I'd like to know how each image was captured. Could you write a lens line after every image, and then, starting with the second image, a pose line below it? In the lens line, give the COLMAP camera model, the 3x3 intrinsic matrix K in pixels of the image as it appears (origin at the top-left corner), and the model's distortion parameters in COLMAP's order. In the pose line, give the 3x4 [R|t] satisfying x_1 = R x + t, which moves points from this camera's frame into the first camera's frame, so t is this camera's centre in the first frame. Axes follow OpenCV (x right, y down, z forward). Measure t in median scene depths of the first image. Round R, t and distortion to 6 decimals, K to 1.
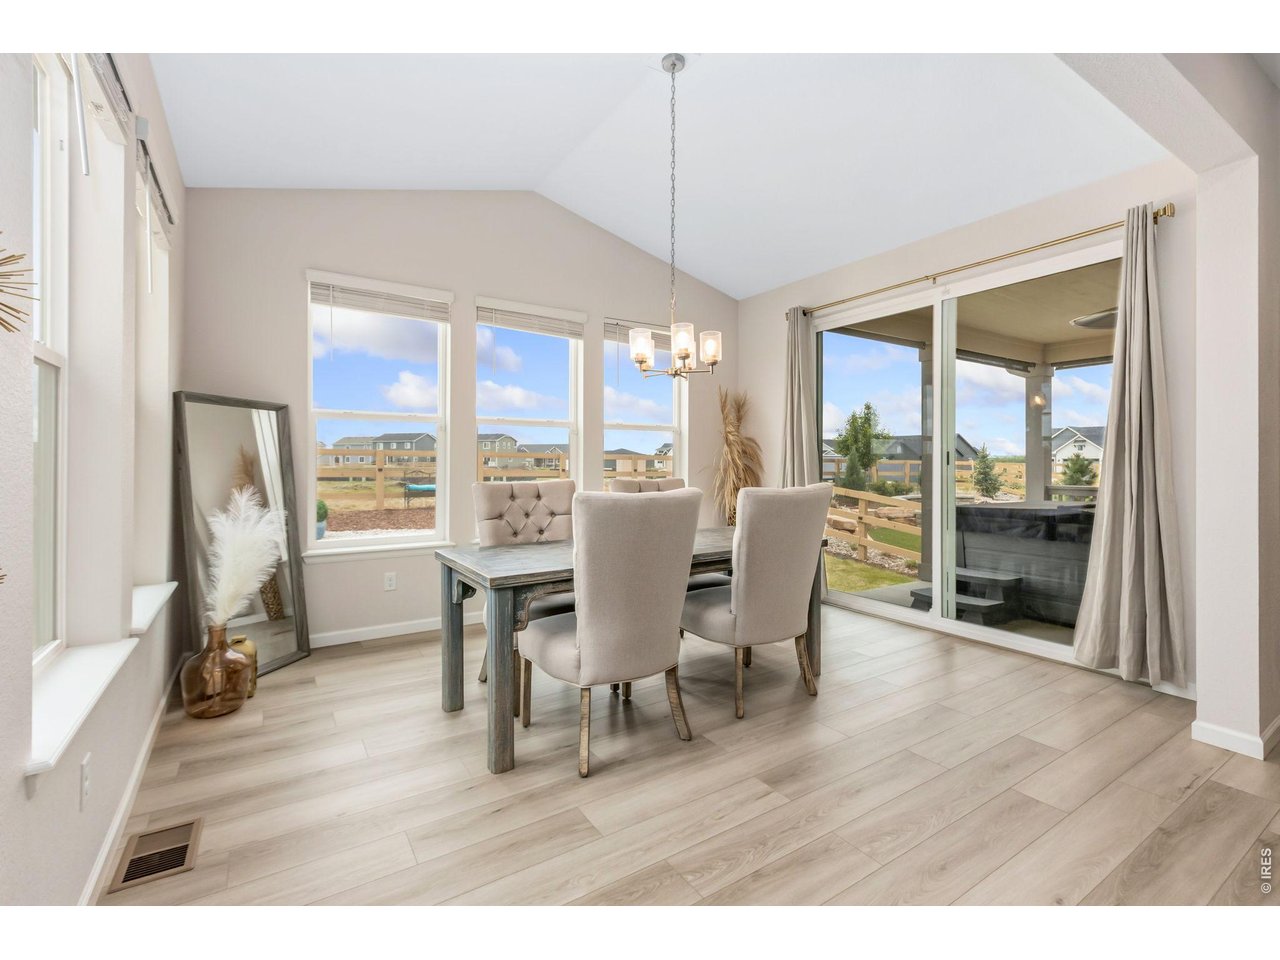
lens RADIAL K [[579.6, 0, 640.0], [0, 579.6, 480.0], [0, 0, 1]] dist [0.002856, 0.001119]
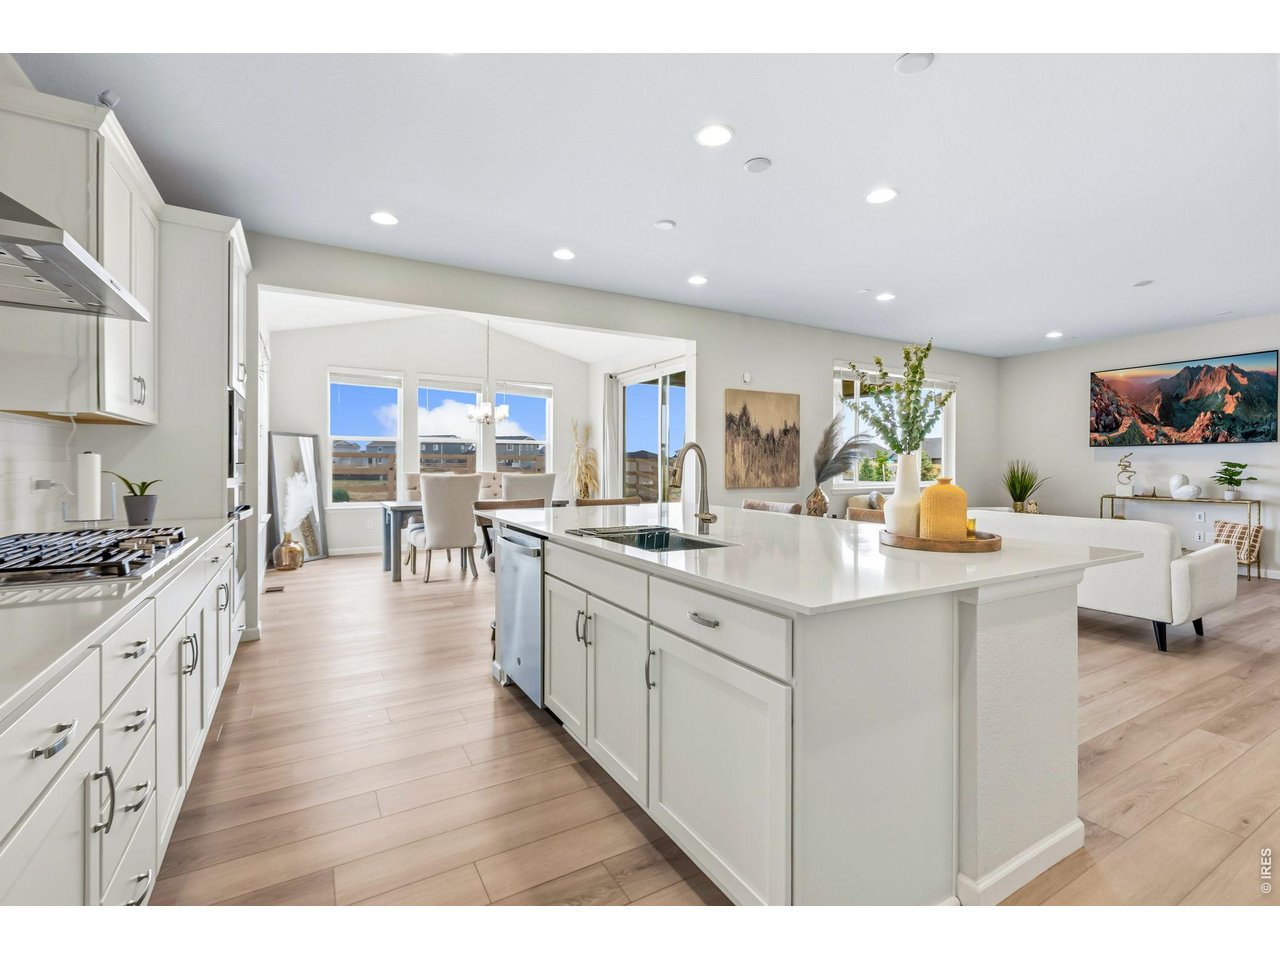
lens RADIAL K [[579.6, 0, 640.0], [0, 579.6, 480.0], [0, 0, 1]] dist [0.002856, 0.001119]
pose [[0.998725, 0.004586, -0.050272, 0.684731], [-0.004708, 0.999986, -0.002307, 0.032478], [0.050261, 0.002541, 0.998733, -1.070728]]
